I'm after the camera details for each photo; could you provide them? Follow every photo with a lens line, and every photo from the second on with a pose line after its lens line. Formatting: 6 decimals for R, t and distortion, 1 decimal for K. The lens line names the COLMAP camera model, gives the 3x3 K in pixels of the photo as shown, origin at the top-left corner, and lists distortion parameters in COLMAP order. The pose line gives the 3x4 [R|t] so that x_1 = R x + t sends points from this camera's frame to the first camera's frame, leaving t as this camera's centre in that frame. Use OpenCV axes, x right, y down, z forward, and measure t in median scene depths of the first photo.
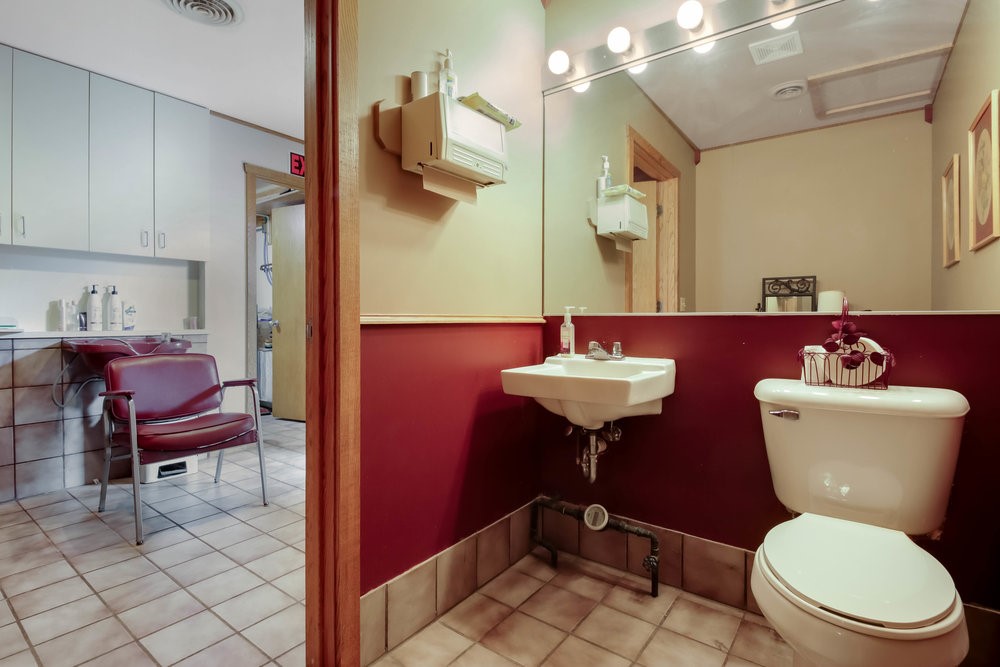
lens RADIAL K [[480.1, 0, 499.0], [0, 480.1, 327.4], [0, 0, 1]] dist [-0.016128, -0.001398]
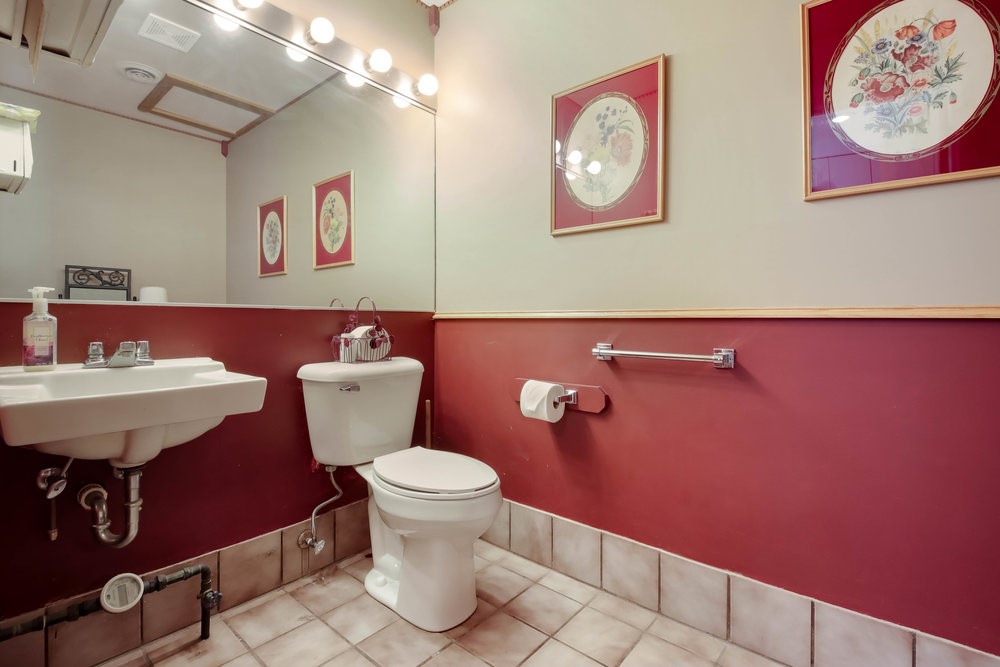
lens RADIAL K [[480.1, 0, 480.0], [0, 480.1, 317.8], [0, 0, 1]] dist [-0.016128, -0.001398]
pose [[0.040797, 0.005026, 0.999155, -0.439651], [0.011061, 0.999924, -0.005482, 0.004657], [-0.999106, 0.011276, 0.040739, 0.417617]]
